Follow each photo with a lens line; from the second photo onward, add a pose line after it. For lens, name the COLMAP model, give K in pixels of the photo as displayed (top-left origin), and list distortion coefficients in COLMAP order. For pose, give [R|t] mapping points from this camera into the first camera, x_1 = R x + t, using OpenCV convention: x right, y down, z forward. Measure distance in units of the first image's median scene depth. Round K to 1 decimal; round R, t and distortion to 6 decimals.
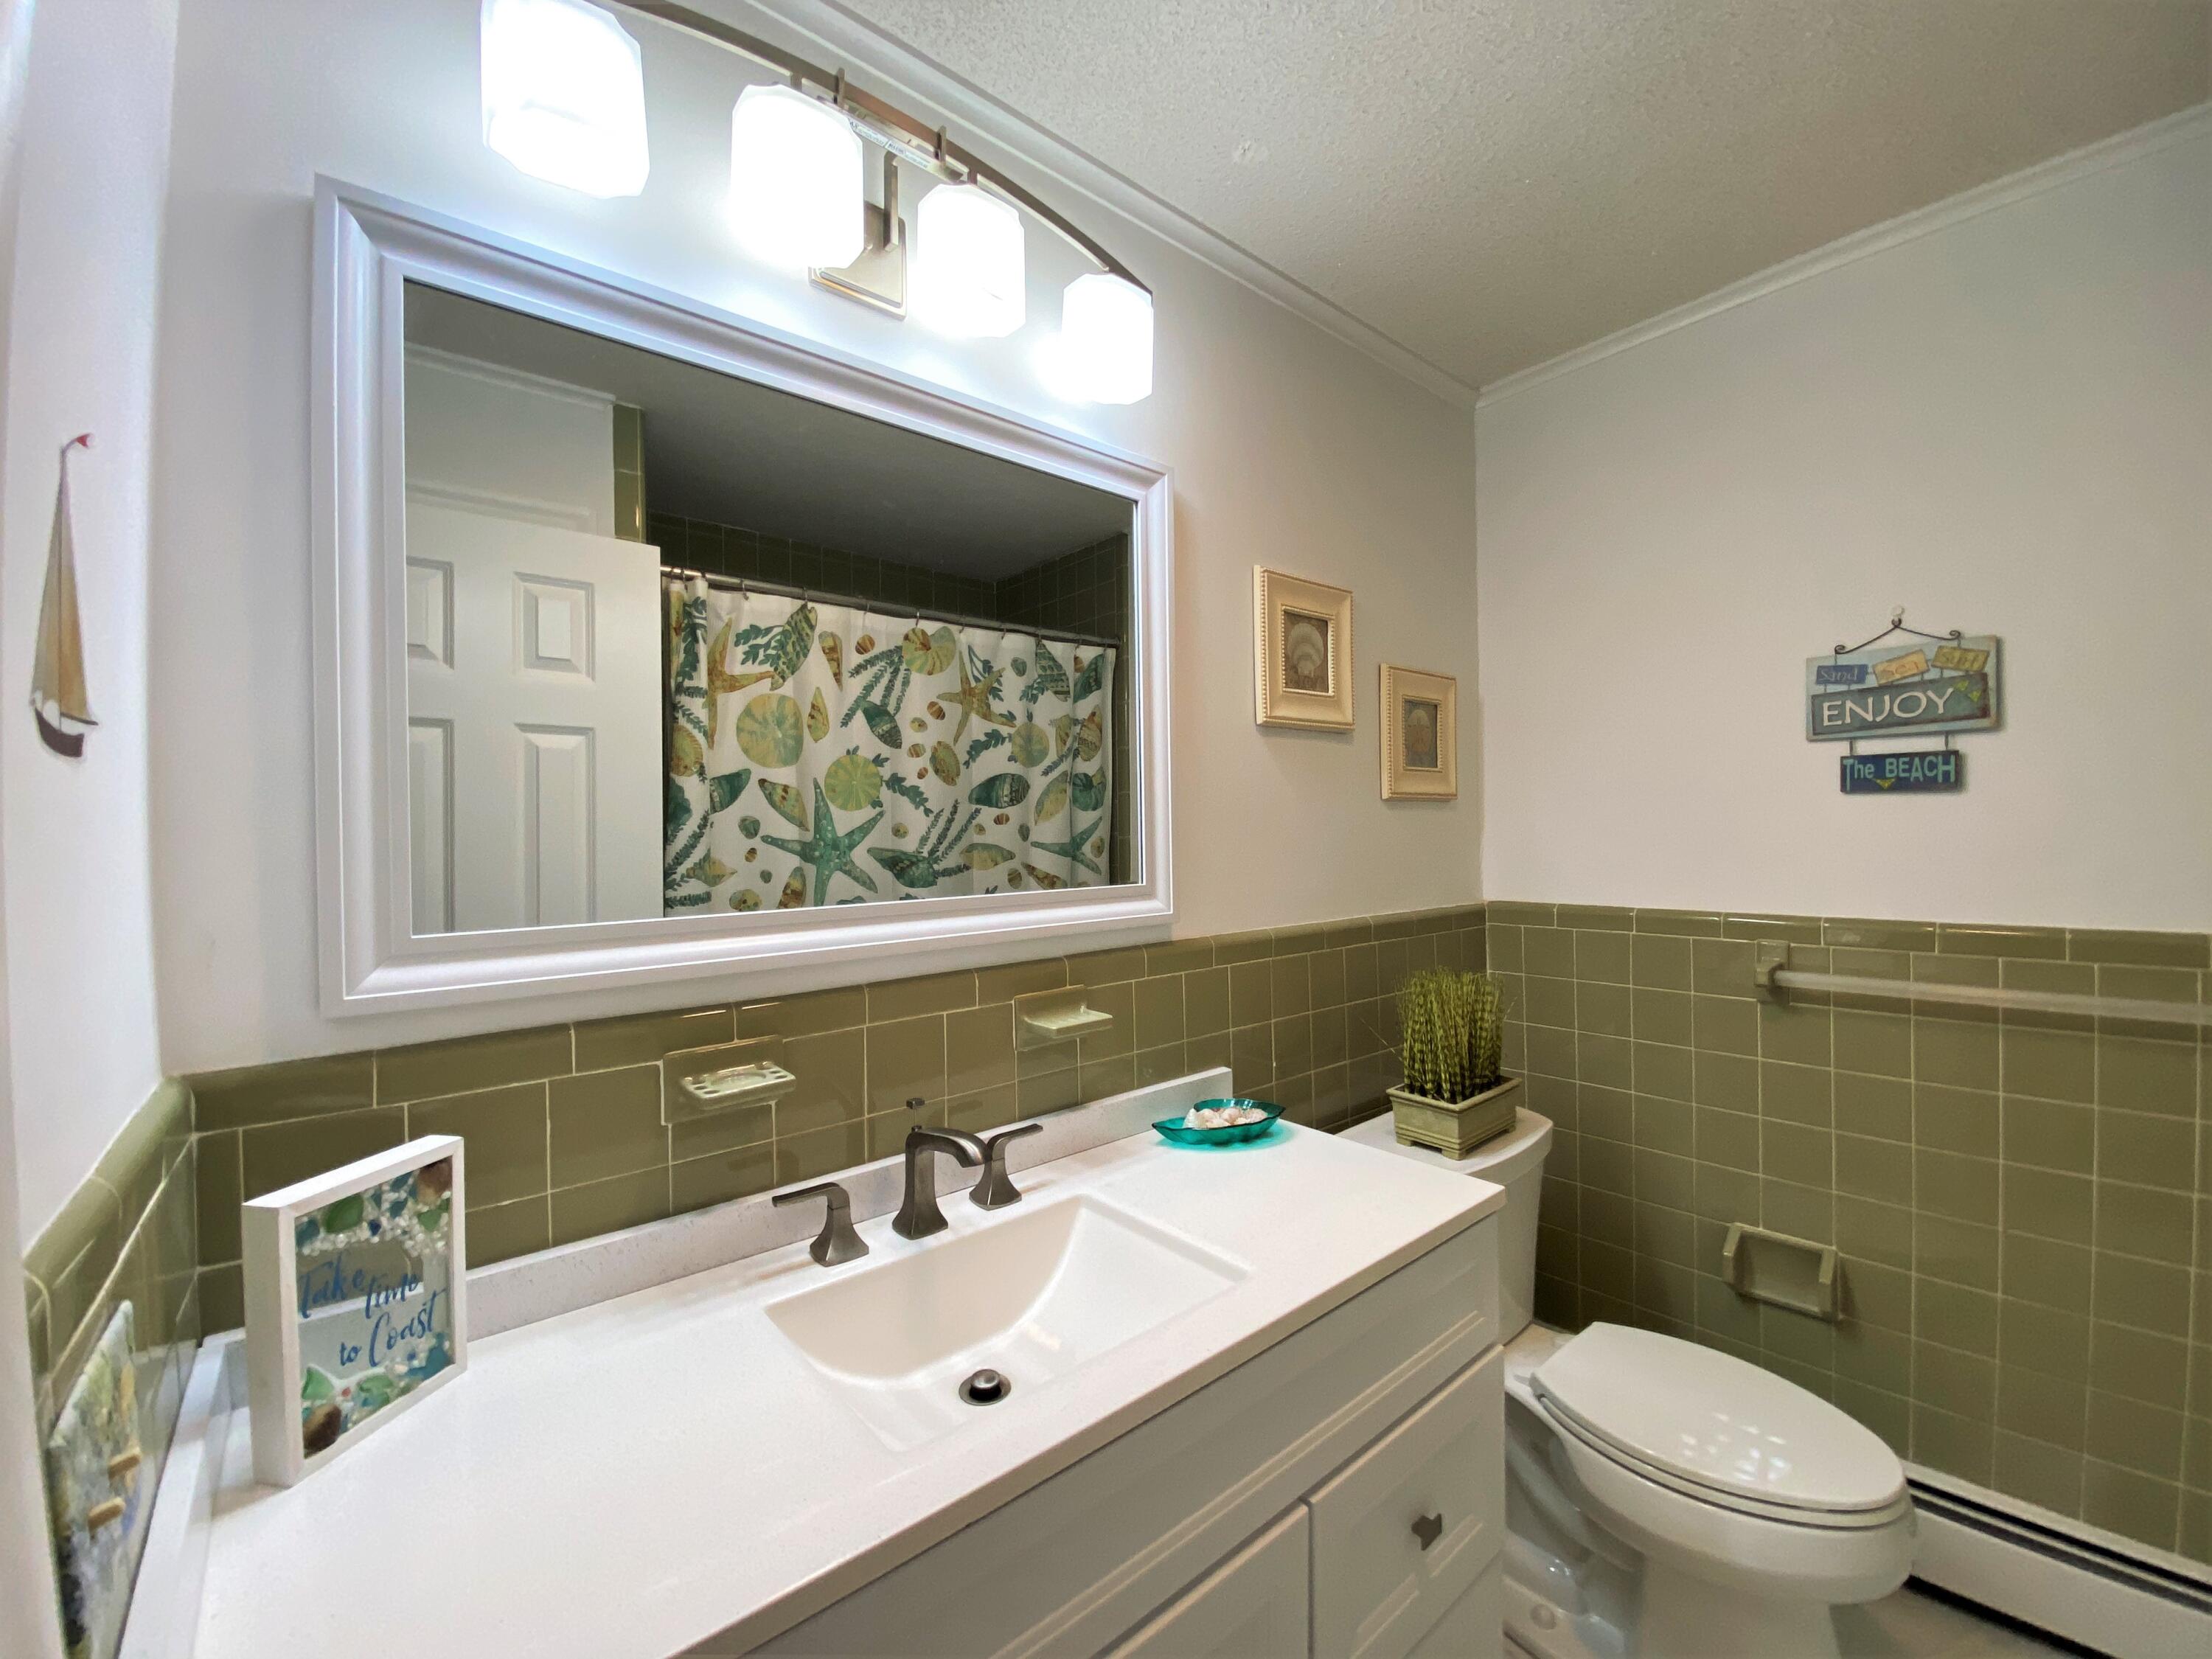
lens RADIAL K [[882.4, 0, 1104.3], [0, 882.4, 834.2], [0, 0, 1]] dist [0.022374, -0.021147]
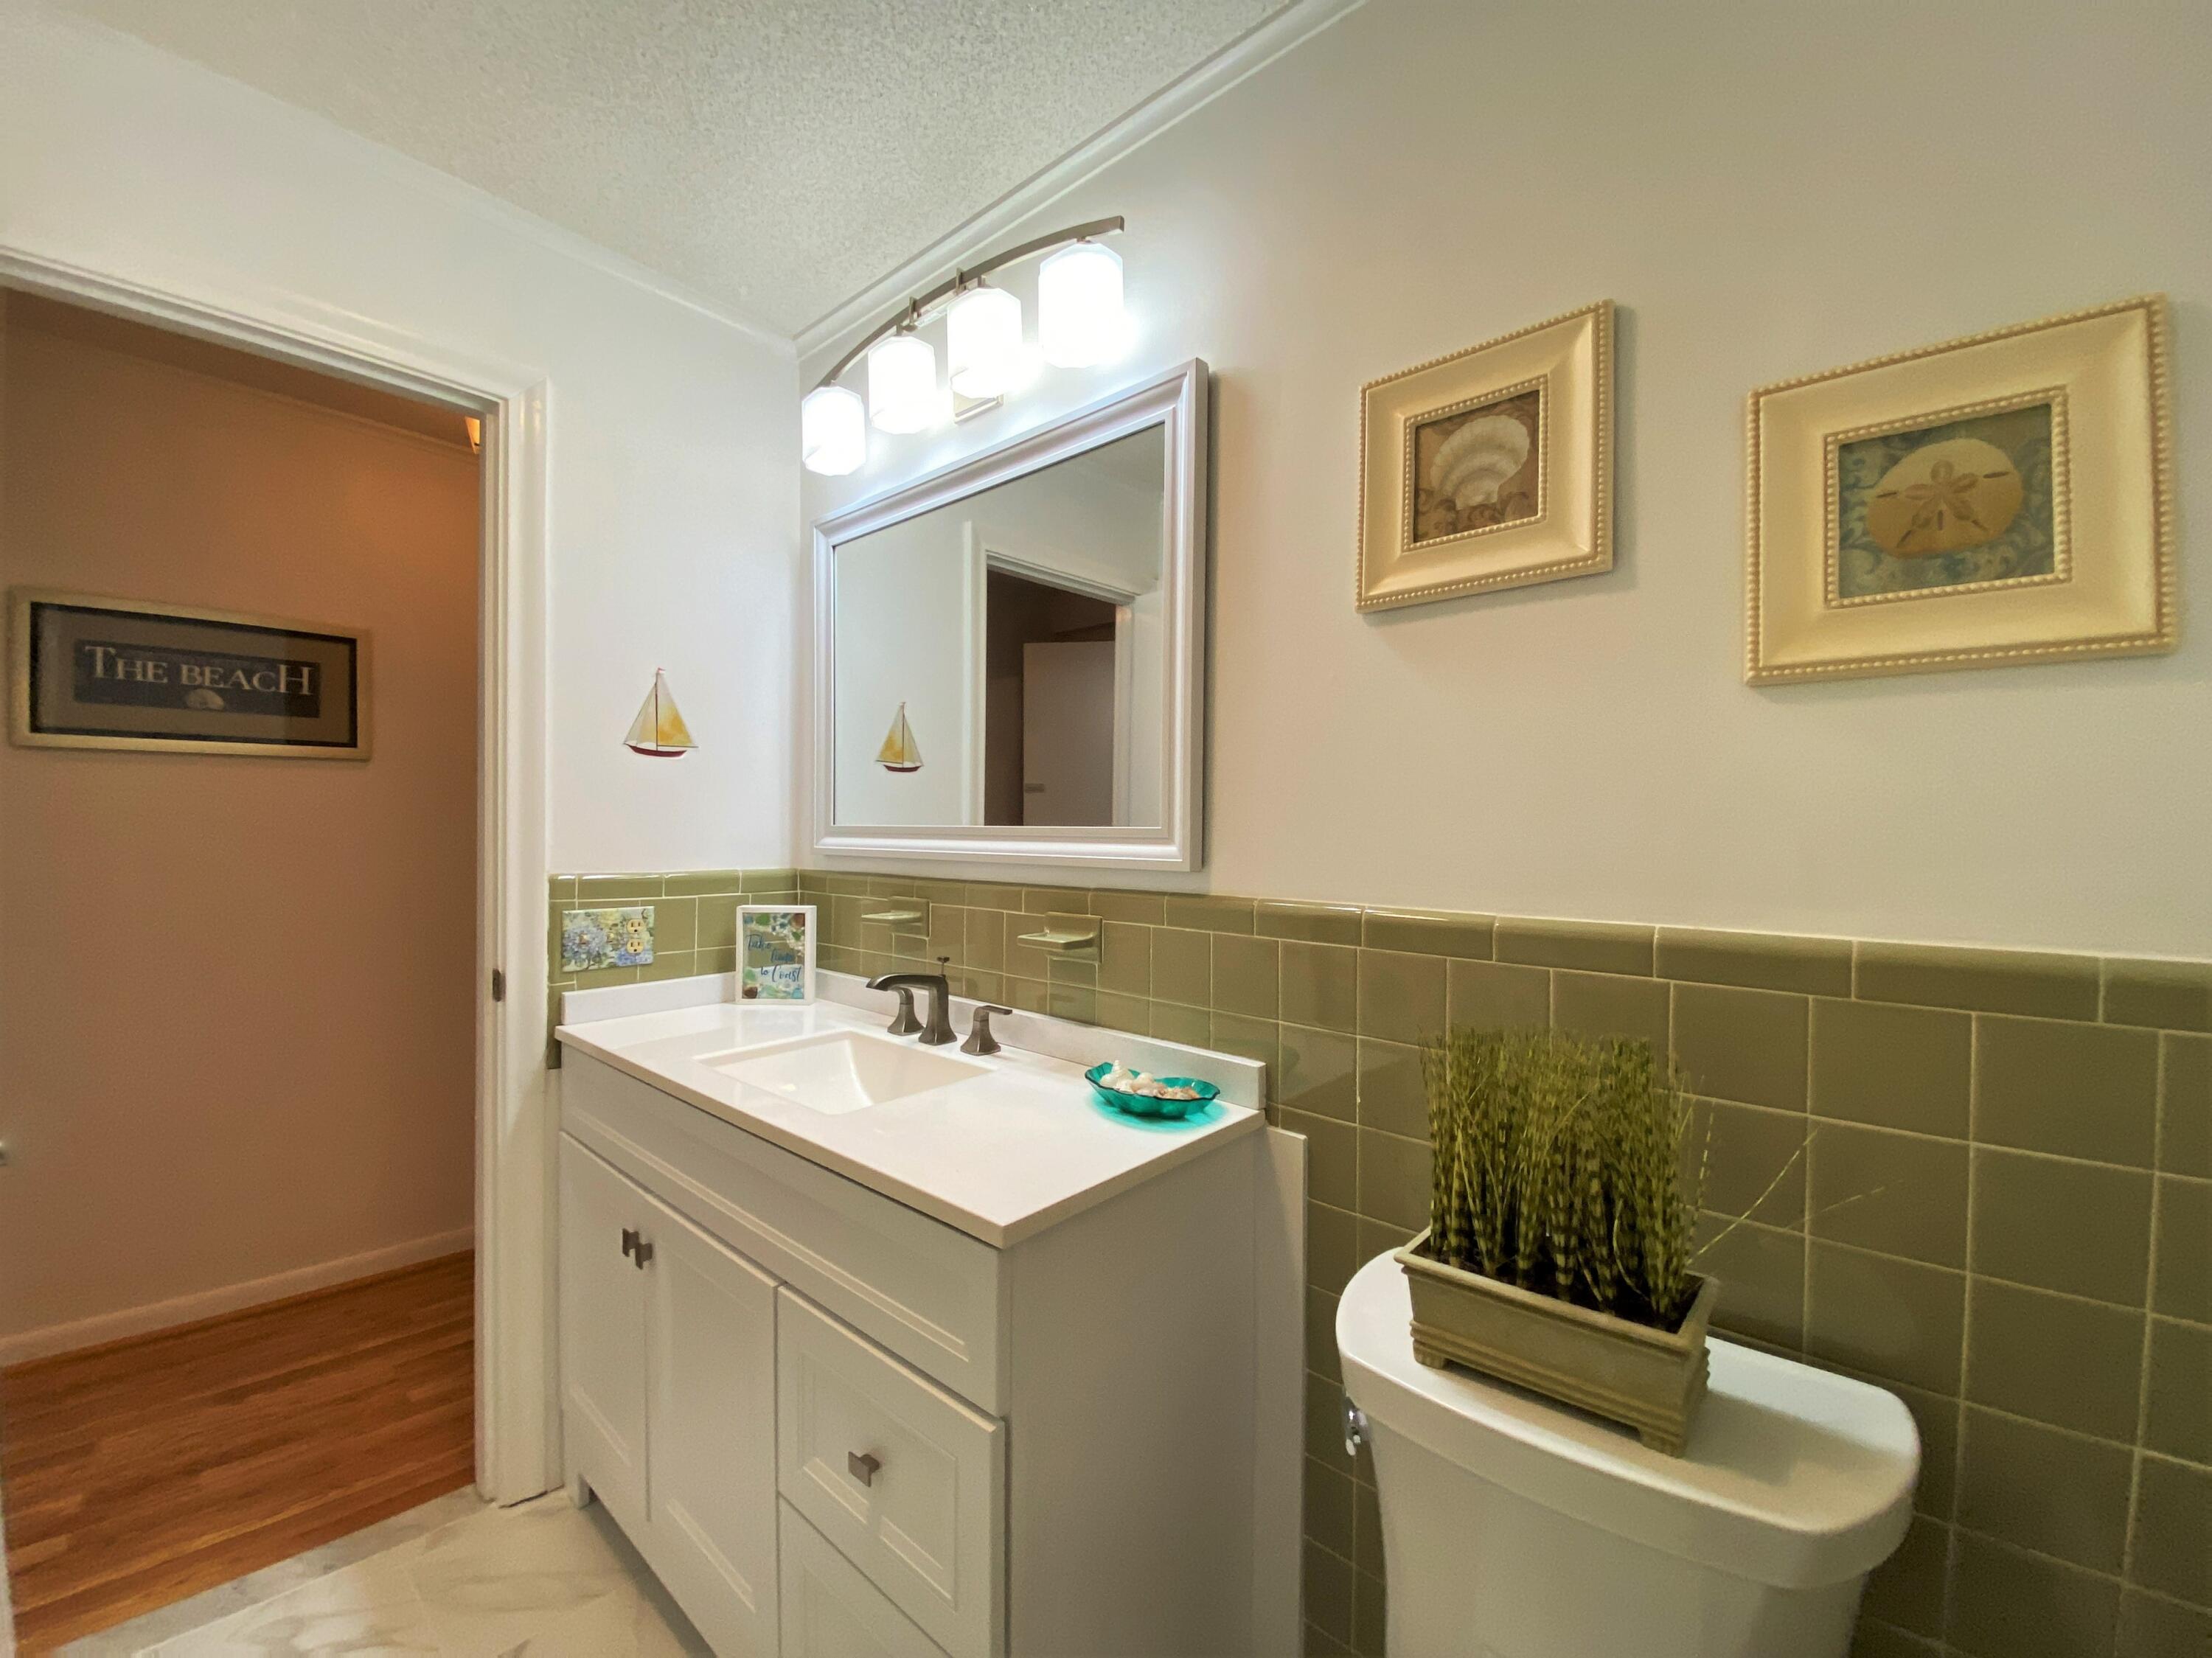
lens RADIAL K [[882.4, 0, 1104.3], [0, 882.4, 833.7], [0, 0, 1]] dist [0.022374, -0.021147]
pose [[0.145198, 0.027551, -0.989019, 0.837732], [-0.011182, 0.999594, 0.026204, 0.034488], [0.989339, 0.007255, 0.145447, 0.690986]]
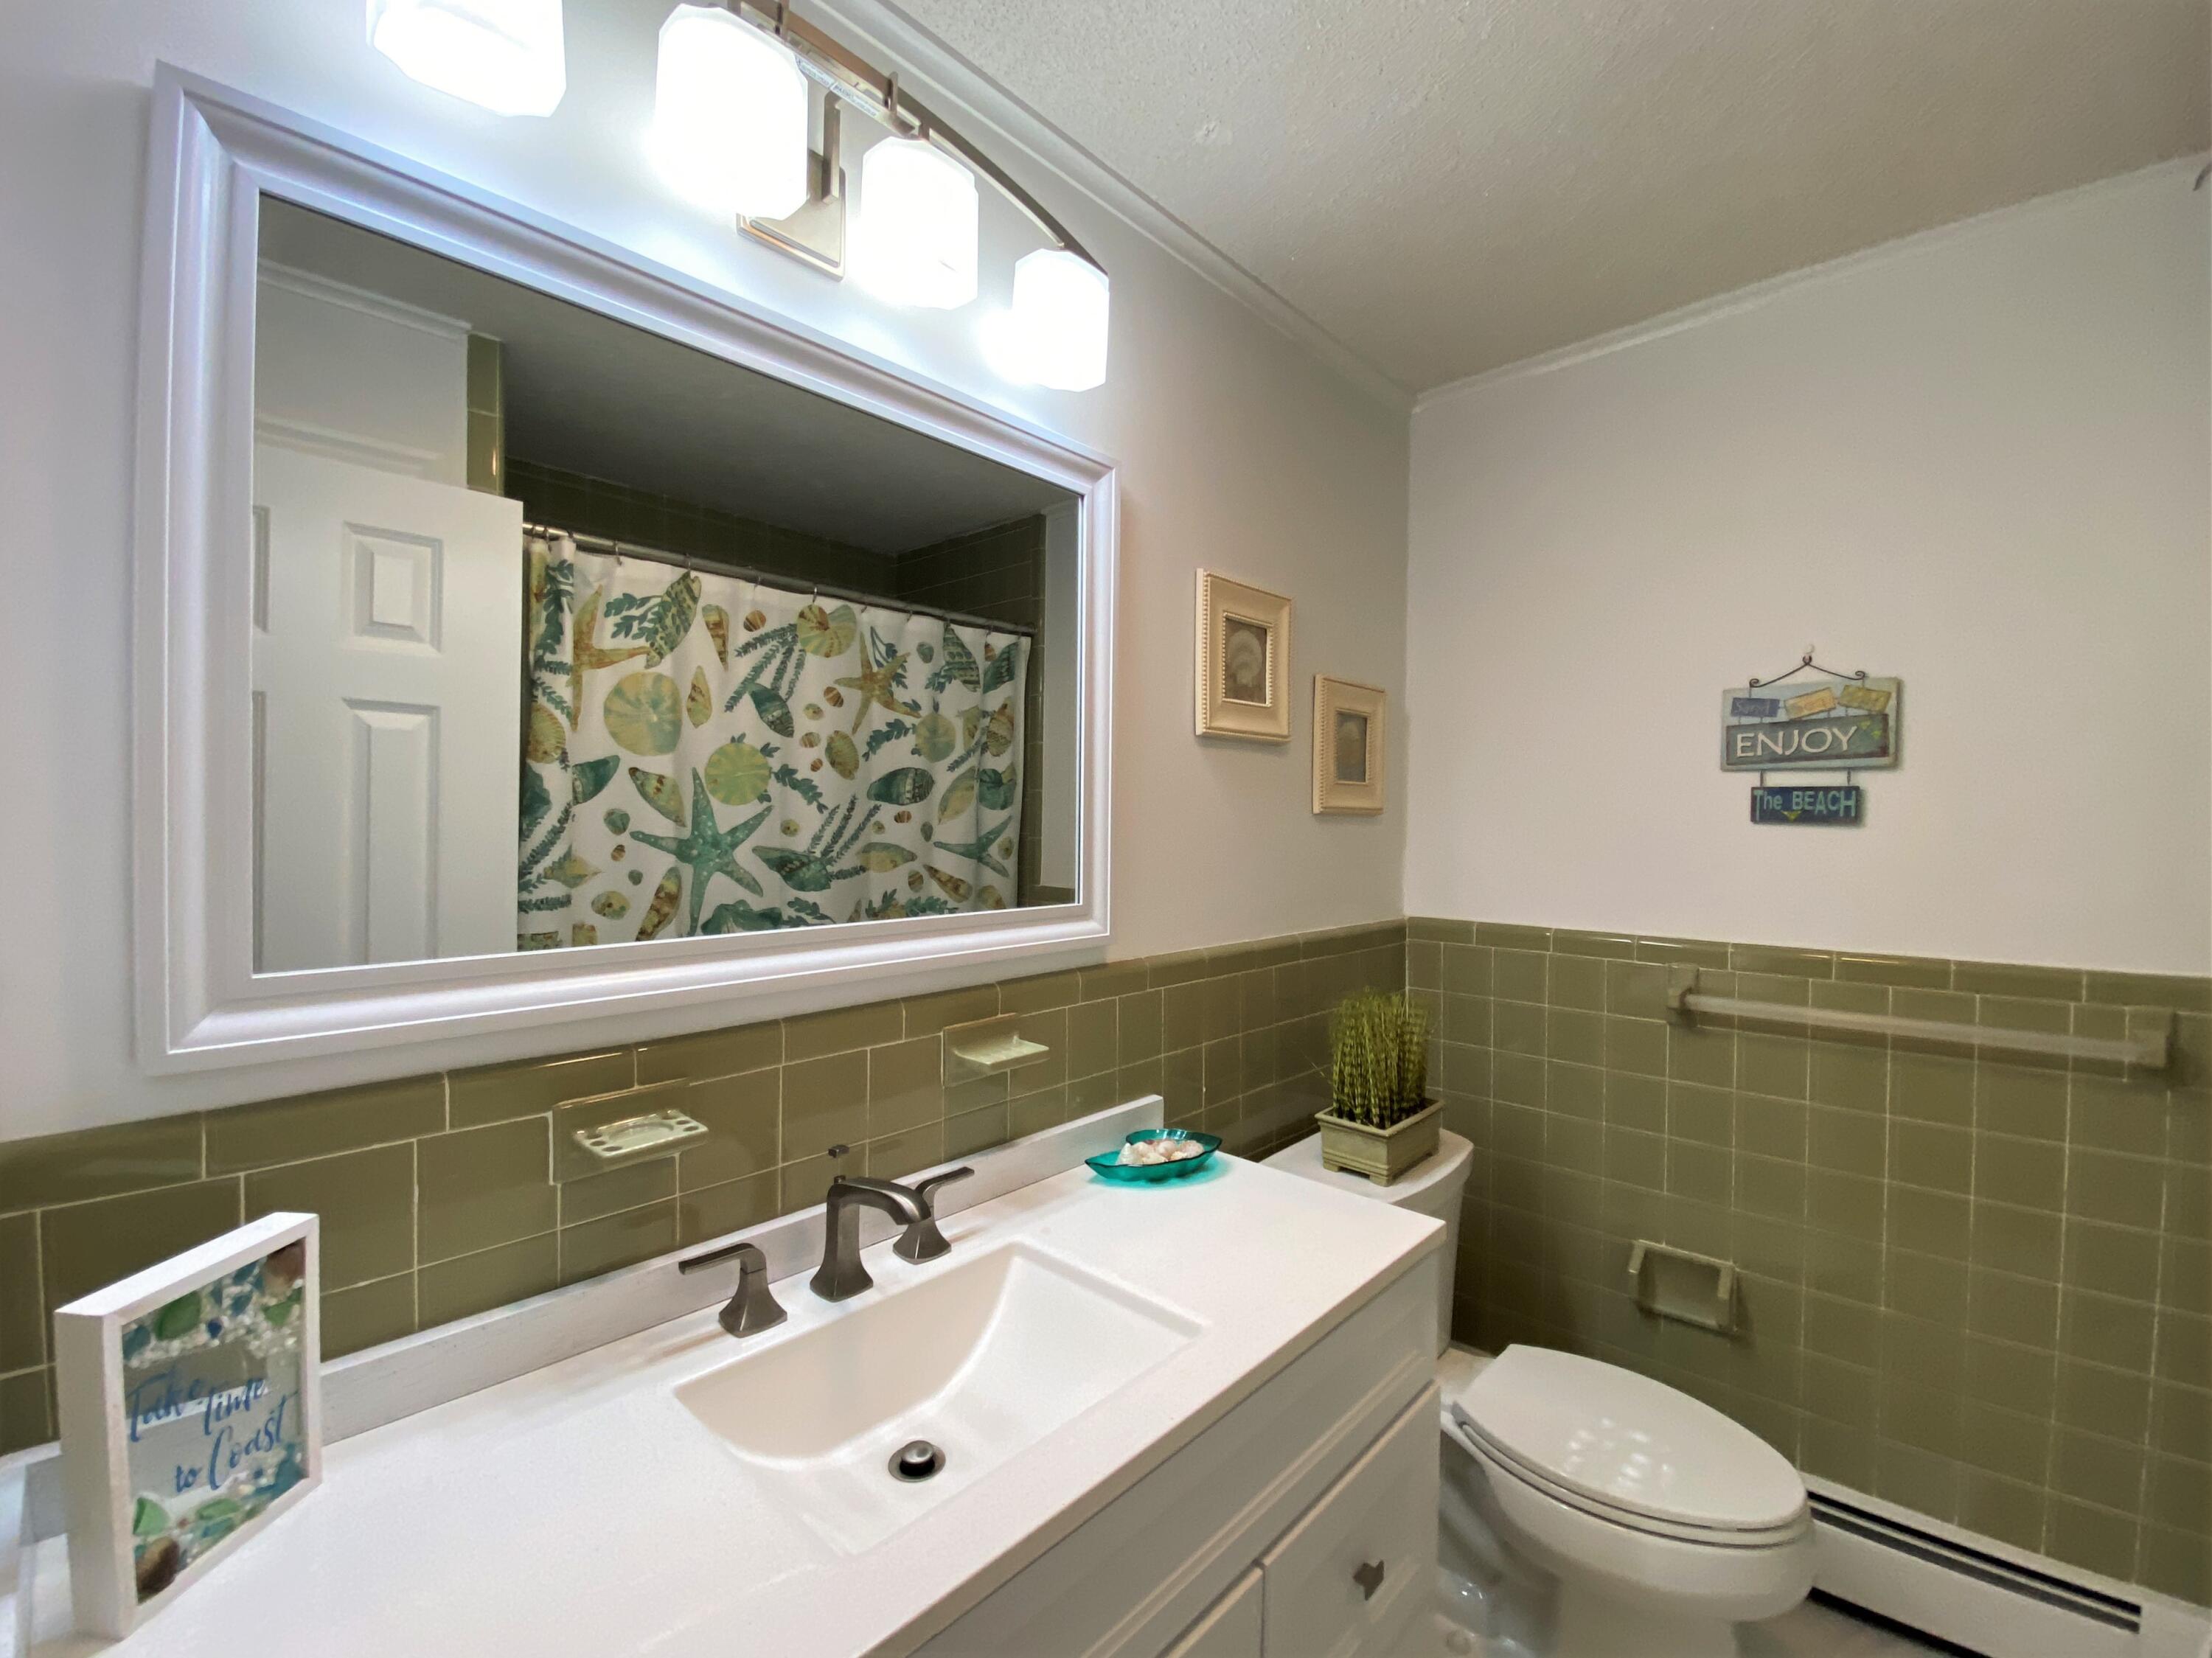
lens RADIAL K [[931.8, 0, 1098.8], [0, 931.8, 830.9], [0, 0, 1]] dist [0.021795, -0.020850]
pose [[0.992244, 0.024088, 0.121951, -0.050781], [-0.025433, 0.999632, 0.009486, -0.027536], [-0.121678, -0.012514, 0.992491, 0.012929]]
